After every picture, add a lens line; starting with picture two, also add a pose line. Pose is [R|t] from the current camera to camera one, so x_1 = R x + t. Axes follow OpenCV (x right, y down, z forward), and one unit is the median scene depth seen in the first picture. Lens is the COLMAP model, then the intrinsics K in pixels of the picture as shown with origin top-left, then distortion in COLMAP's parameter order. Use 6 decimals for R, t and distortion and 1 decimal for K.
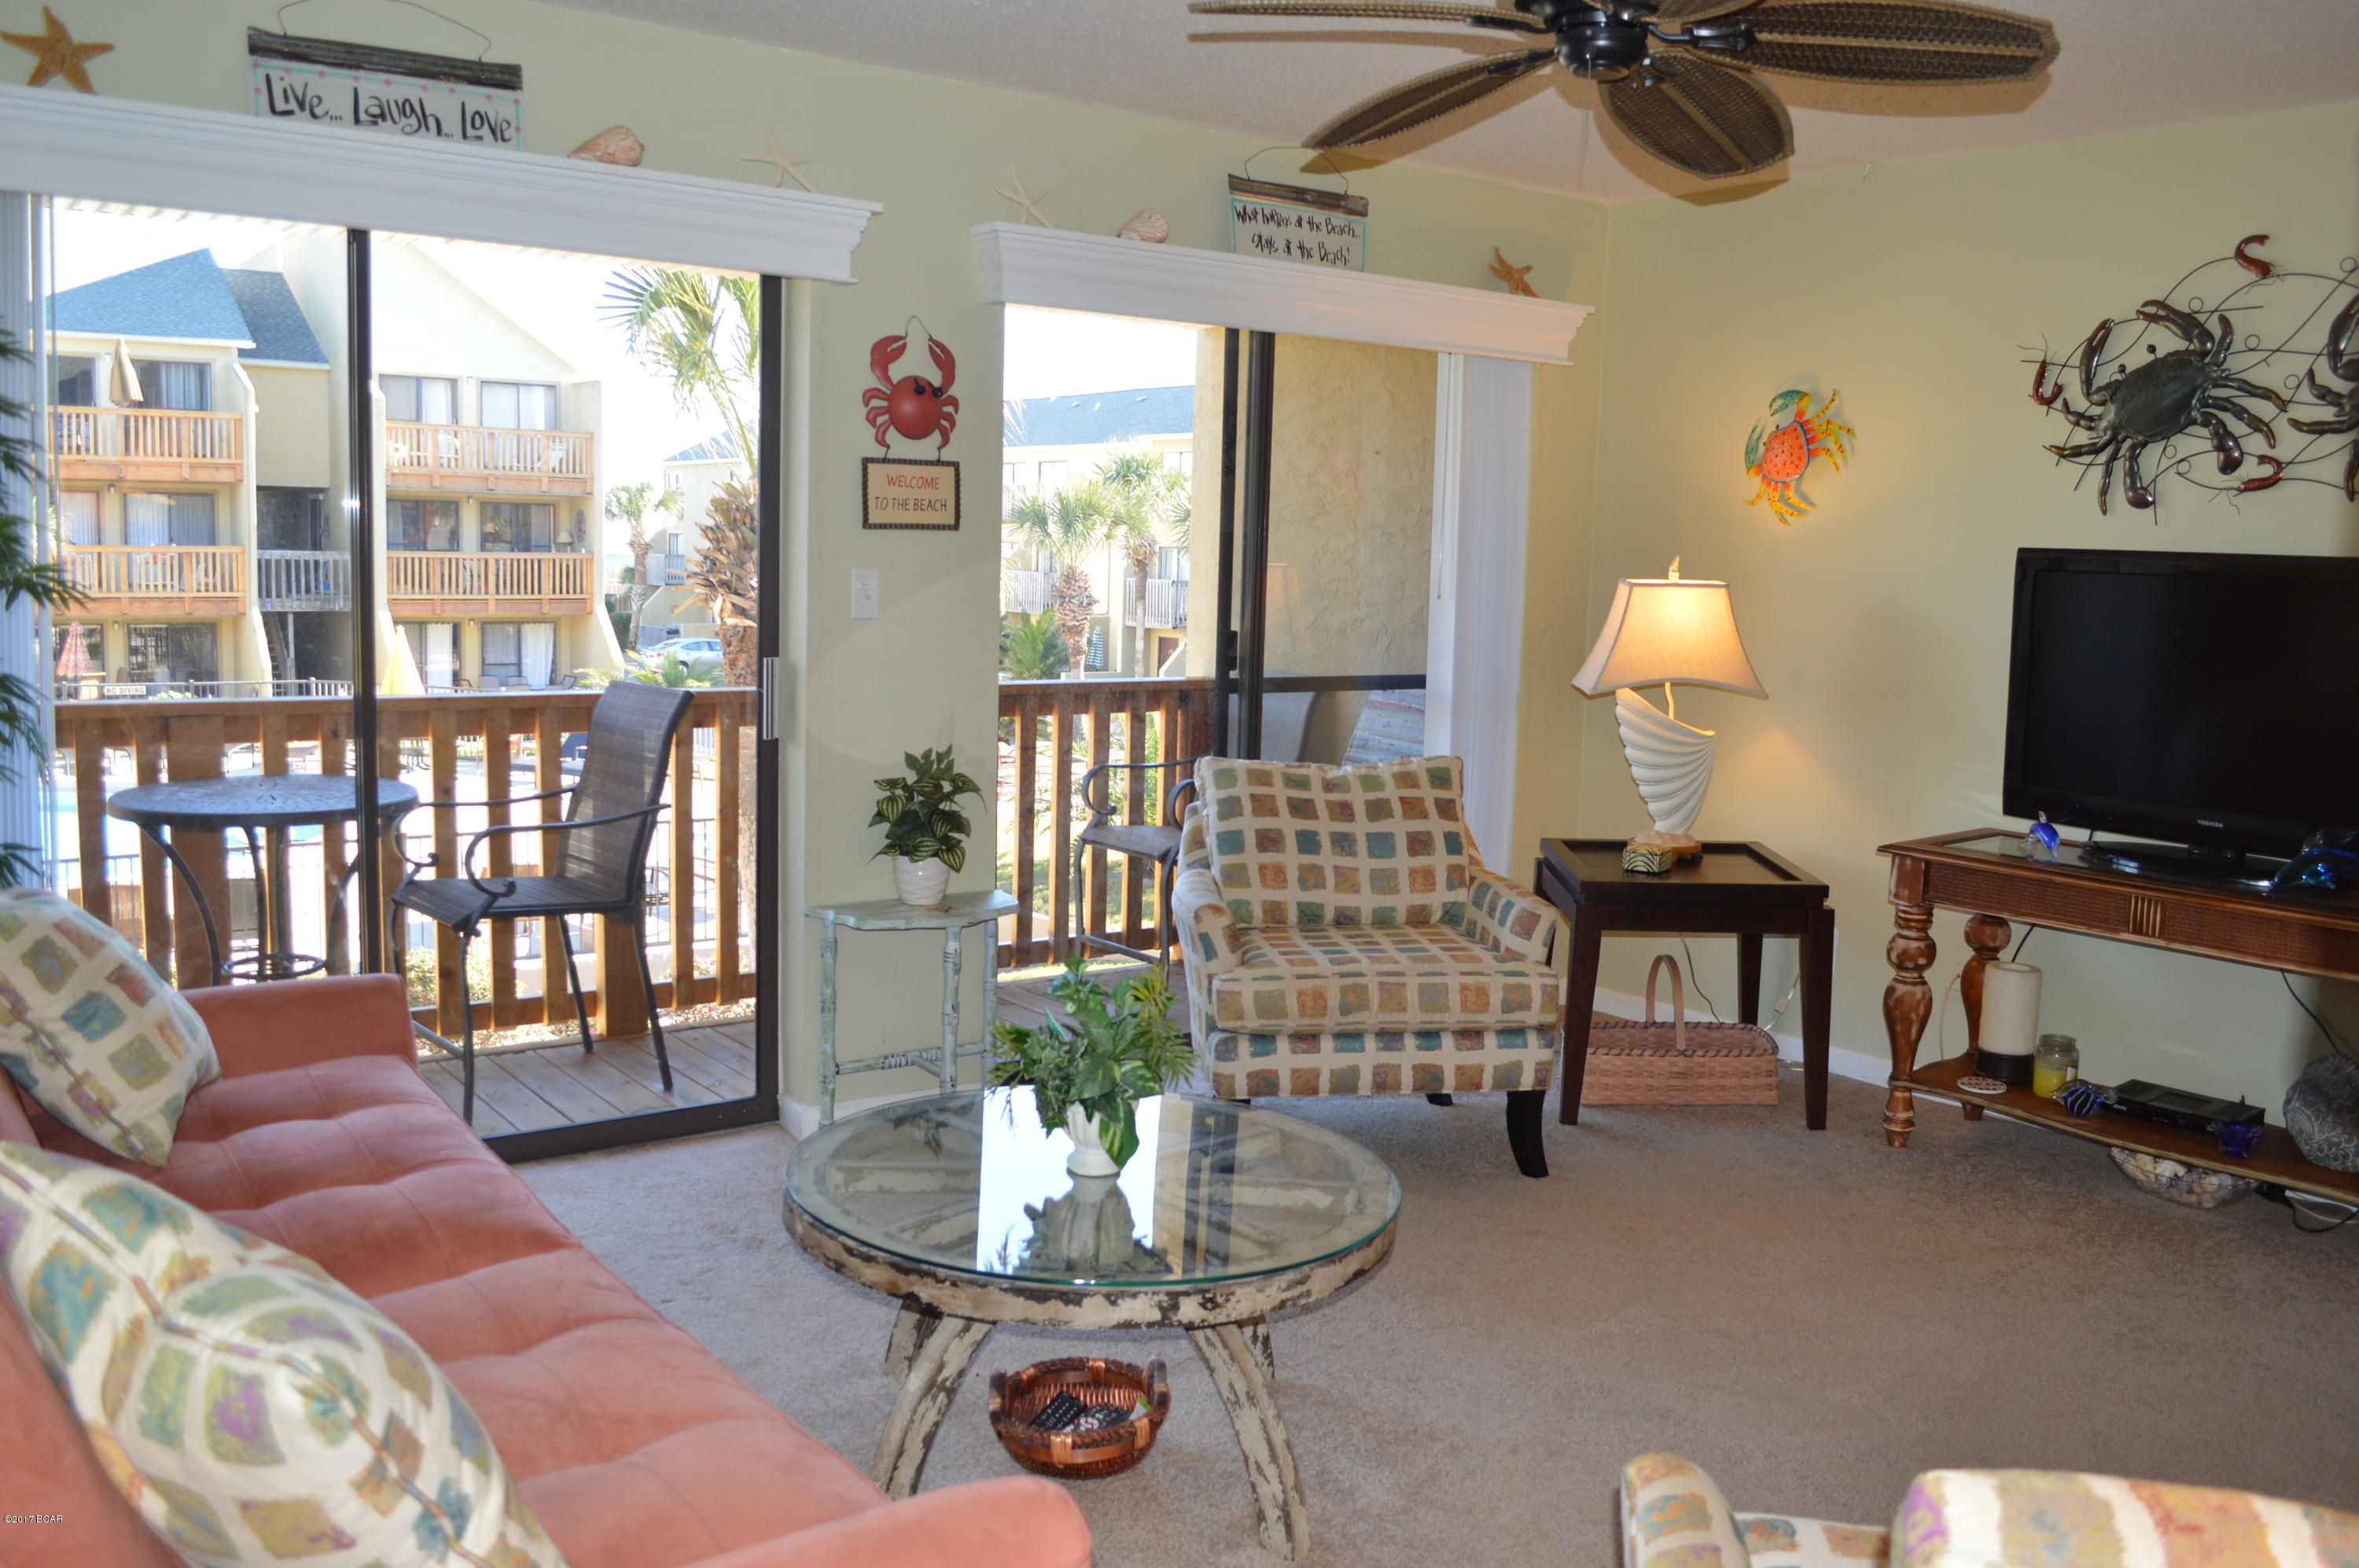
lens RADIAL K [[1887.7, 0, 1196.2], [0, 1887.7, 785.3], [0, 0, 1]] dist [-0.085069, 0.012940]
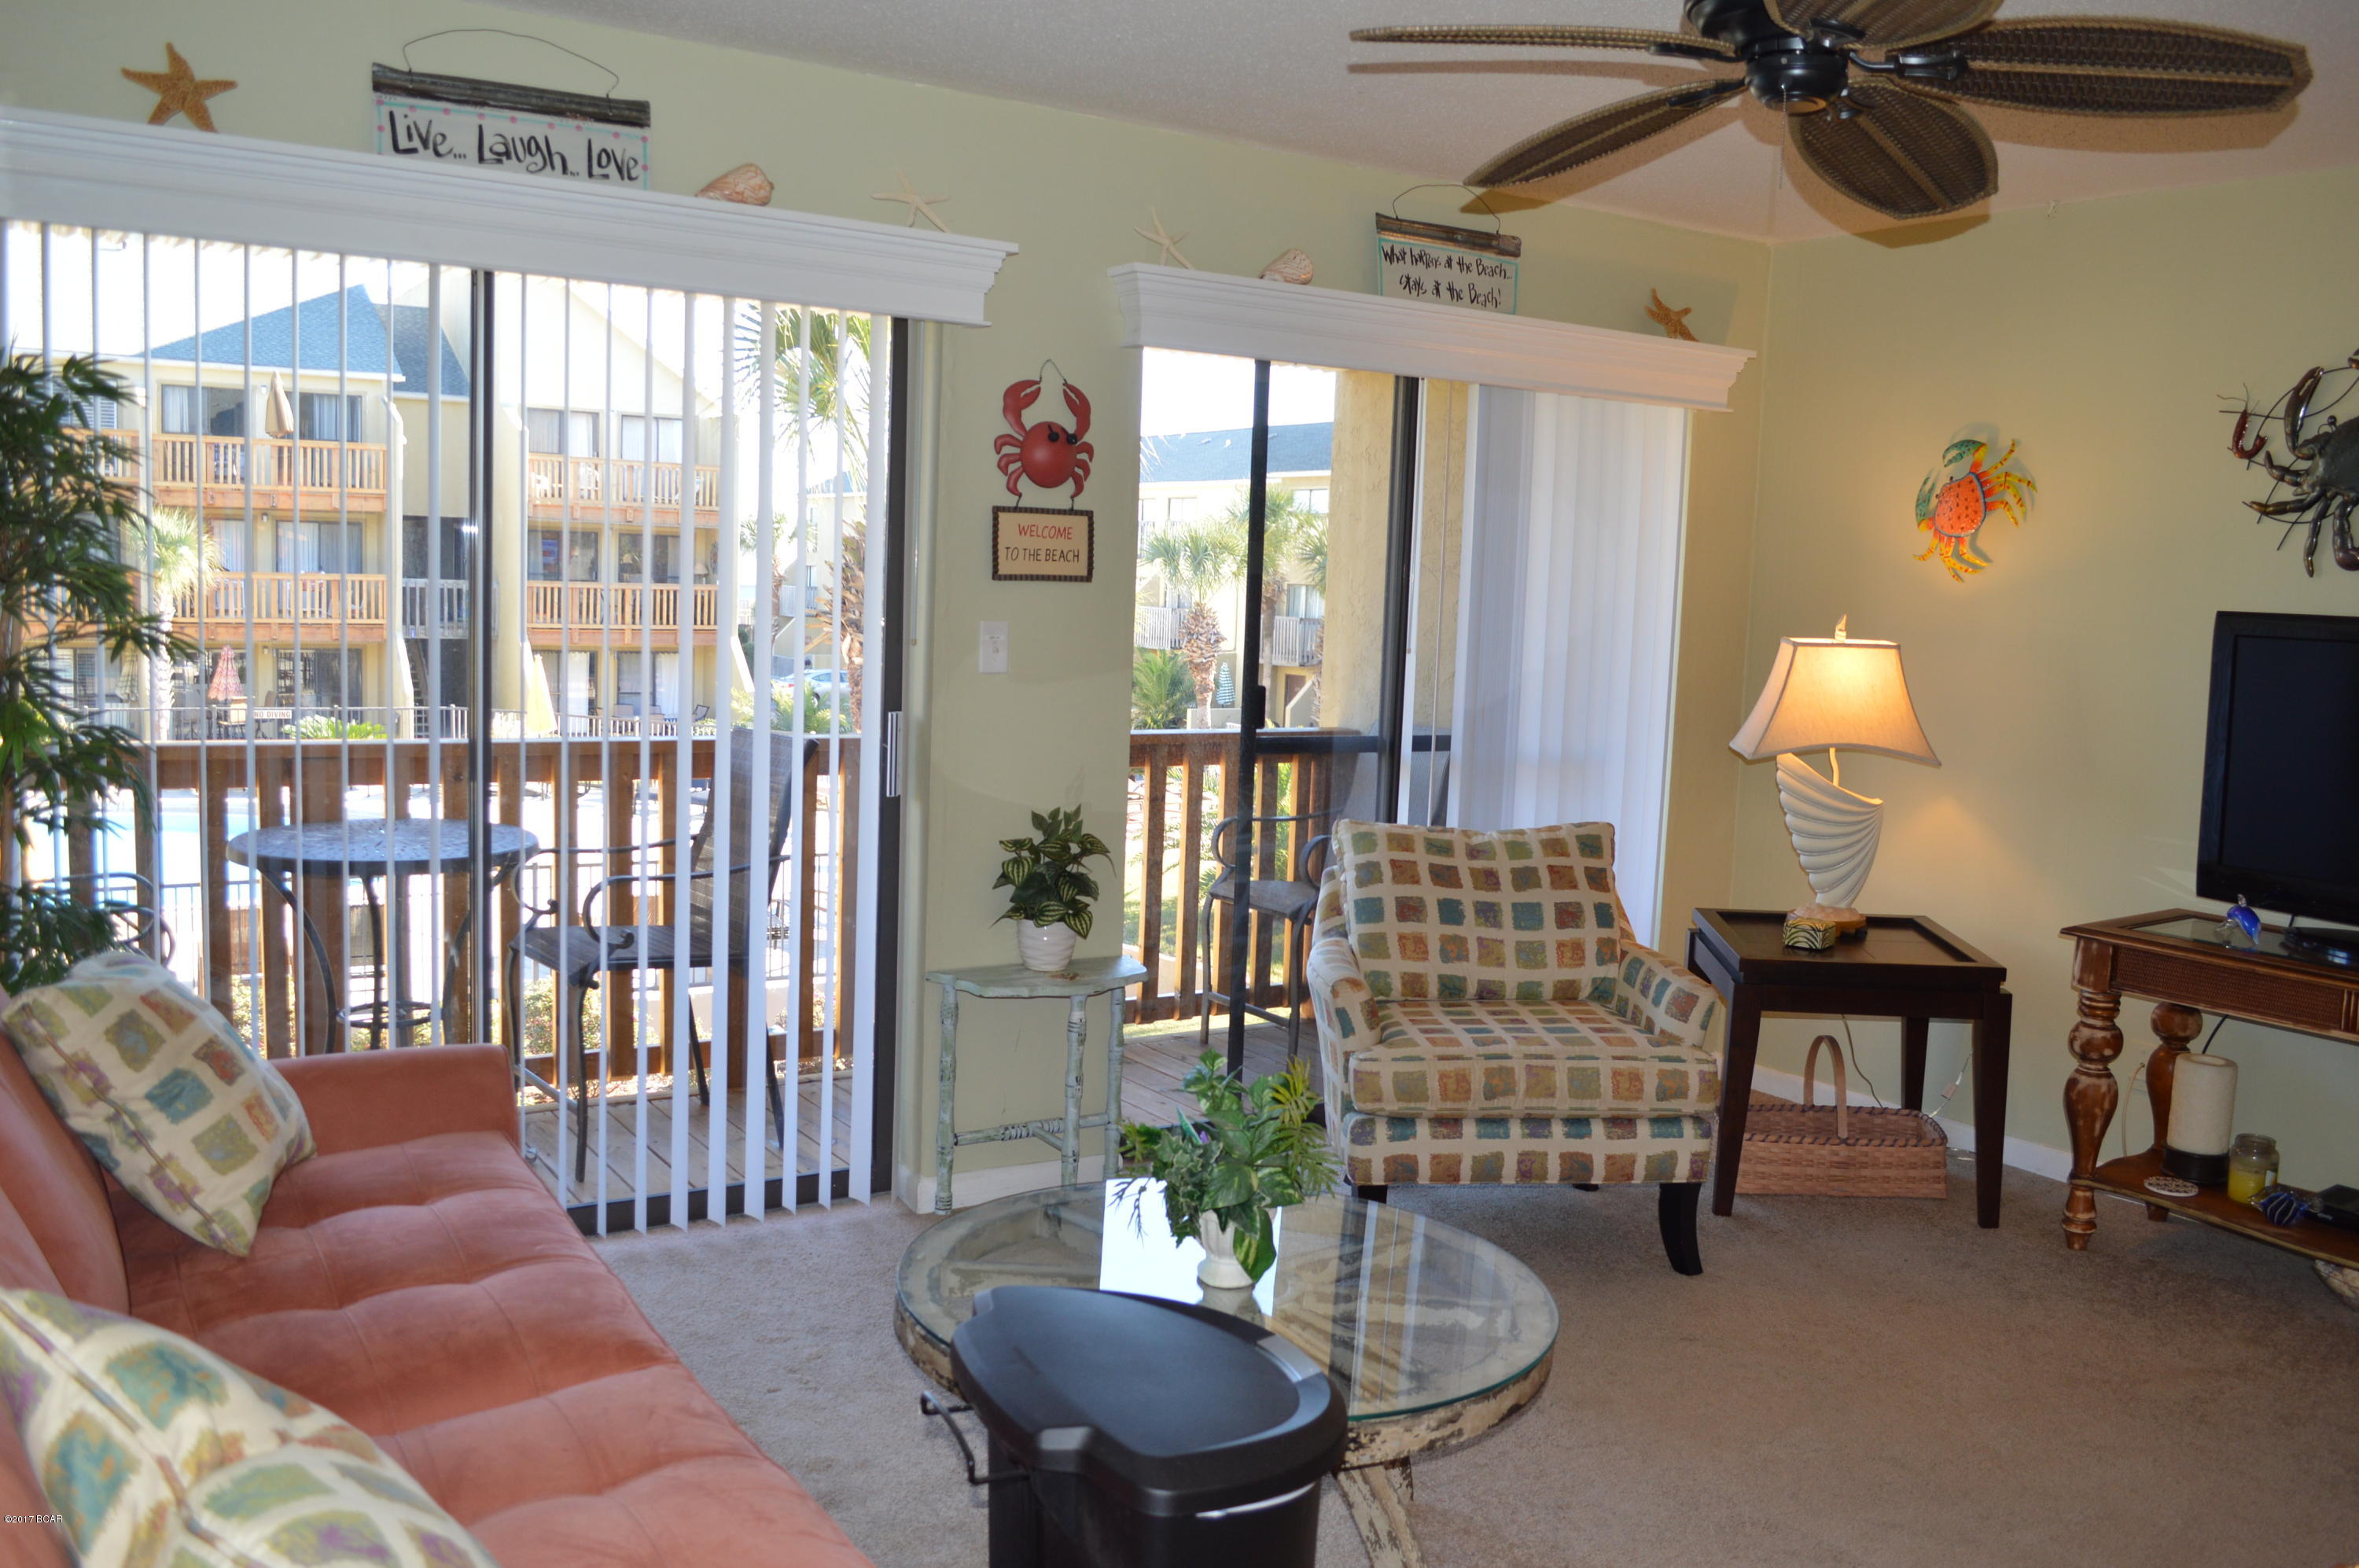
lens RADIAL K [[1887.7, 0, 1196.2], [0, 1887.7, 785.3], [0, 0, 1]] dist [-0.085069, 0.012940]
pose [[0.997717, 0.015515, -0.065730, -0.007792], [-0.016742, 0.999695, -0.018168, -0.015088], [0.065428, 0.019227, 0.997672, 0.044047]]
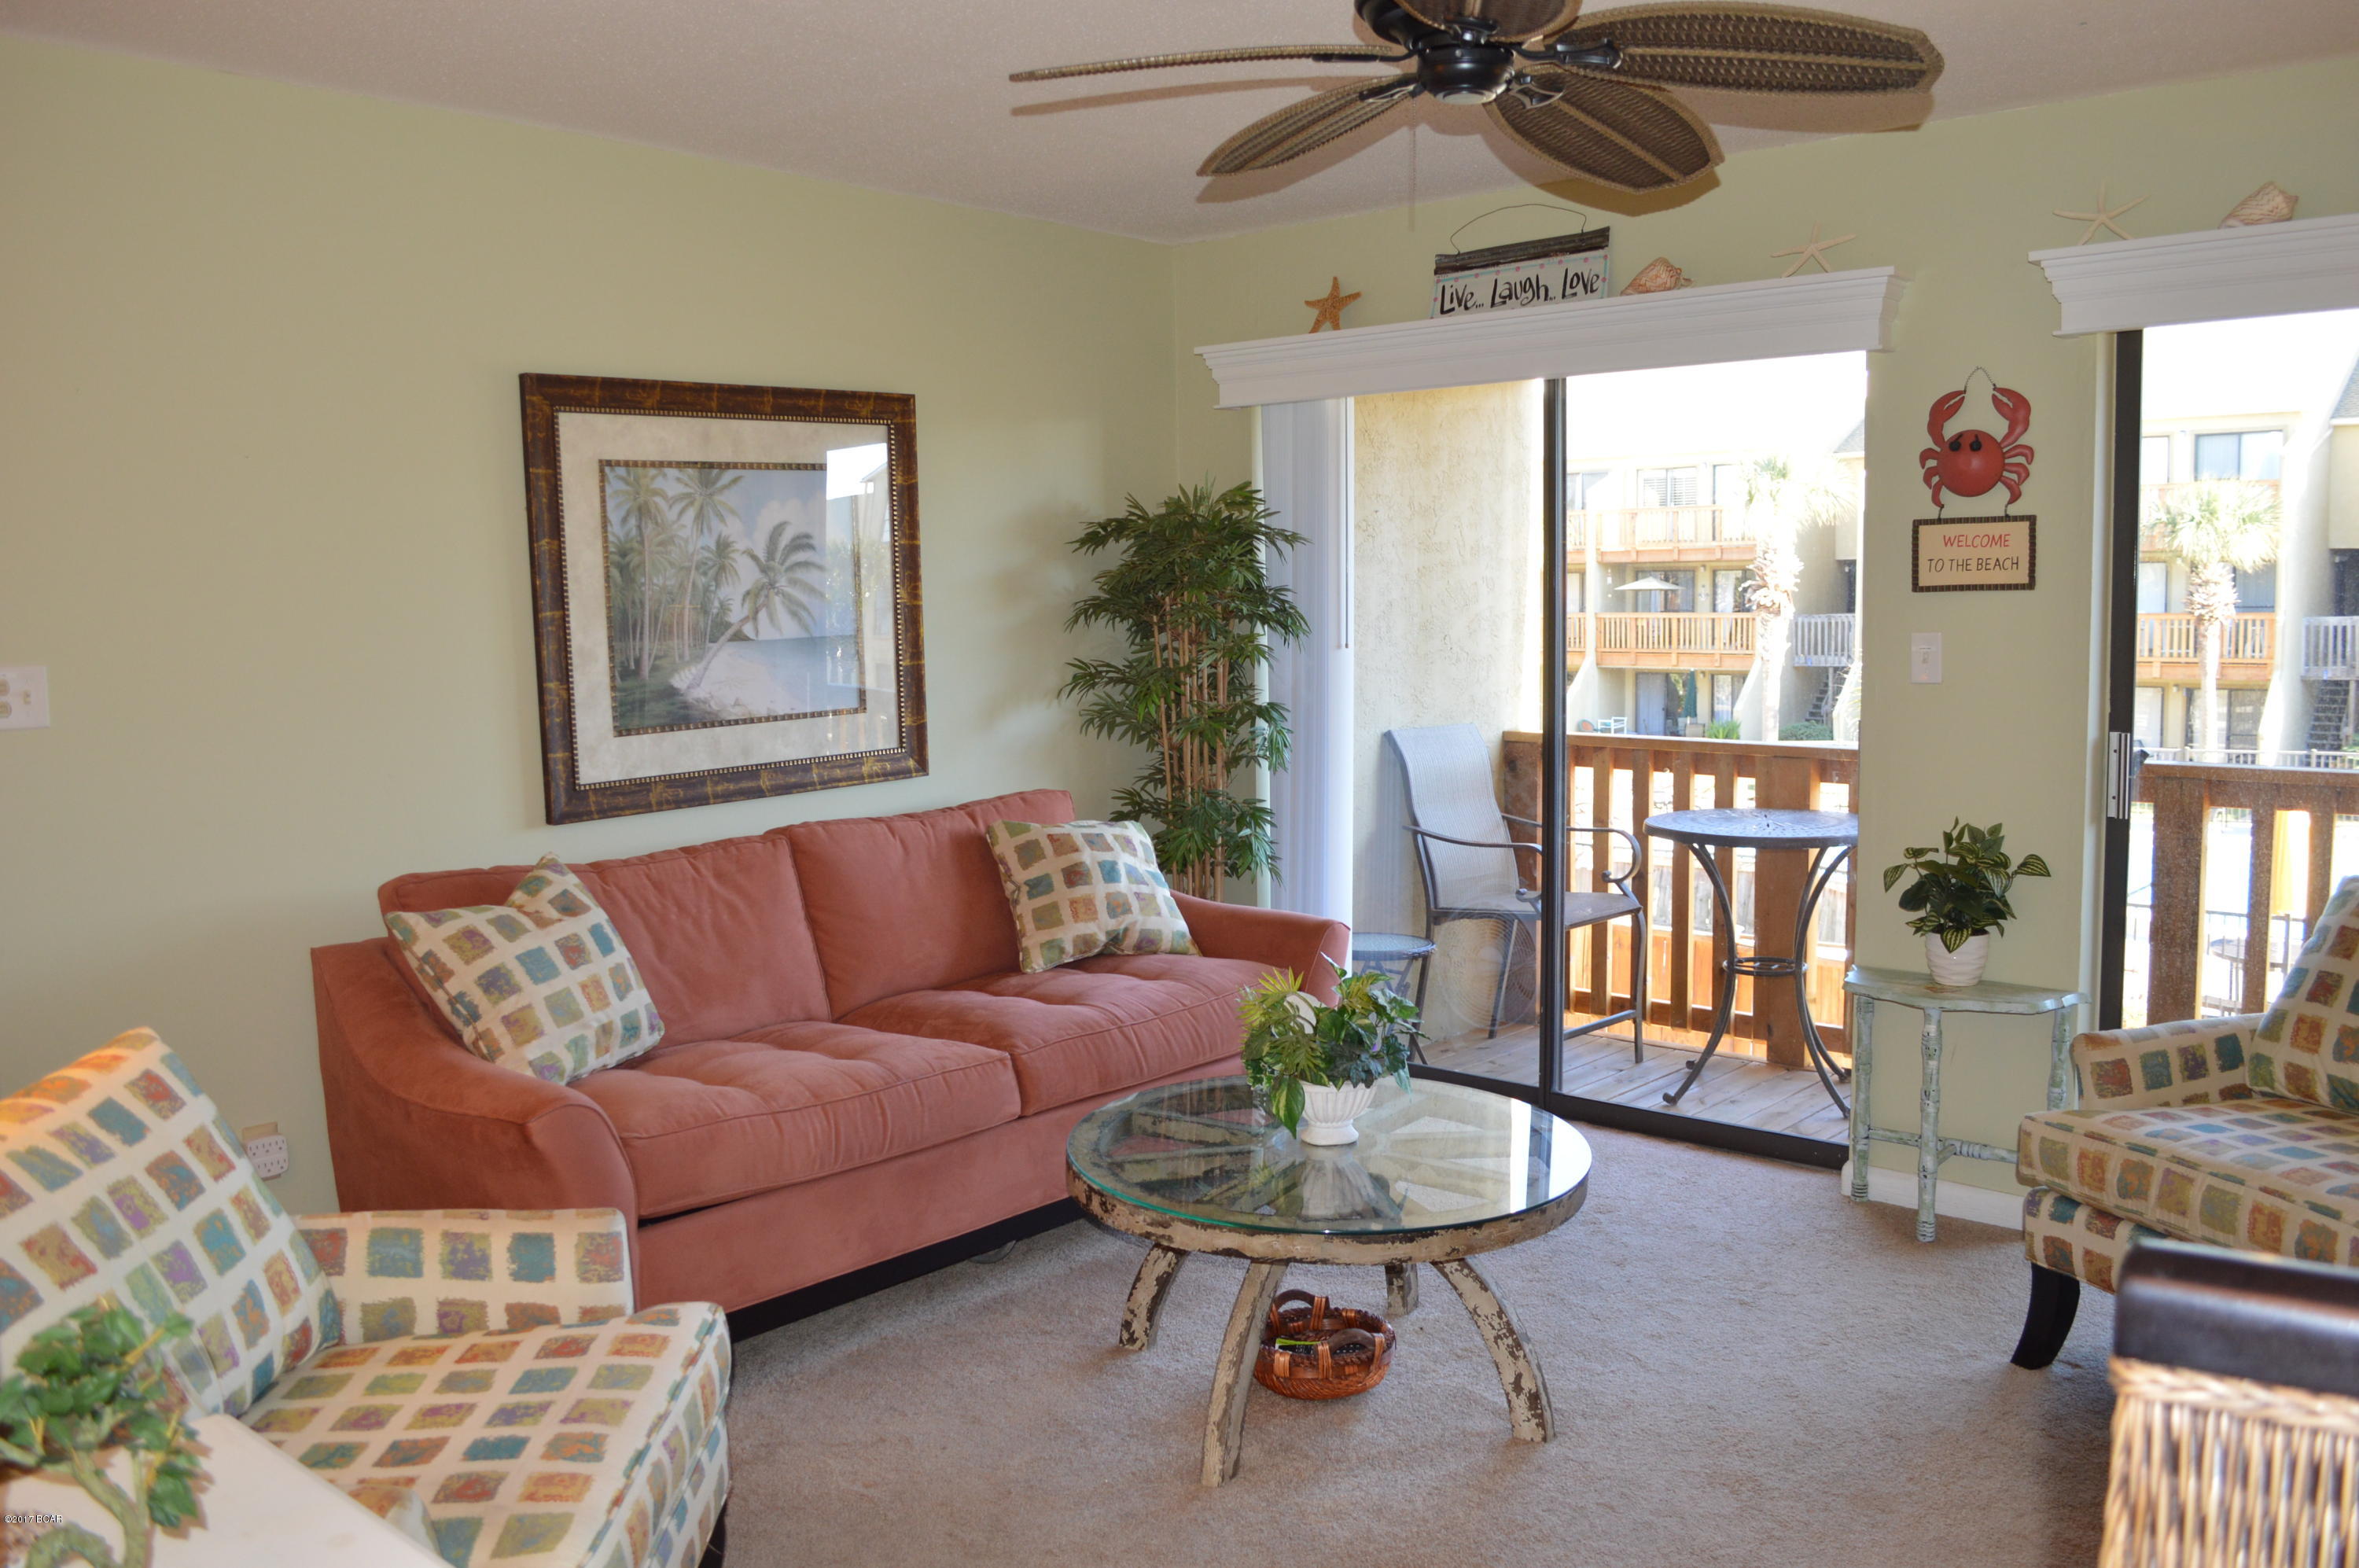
lens RADIAL K [[1887.7, 0, 1196.2], [0, 1887.7, 785.3], [0, 0, 1]] dist [-0.085069, 0.012940]
pose [[0.197846, 0.063416, -0.978180, 0.694304], [-0.100013, 0.994003, 0.044213, -0.040214], [0.975118, 0.089083, 0.203002, 0.432859]]
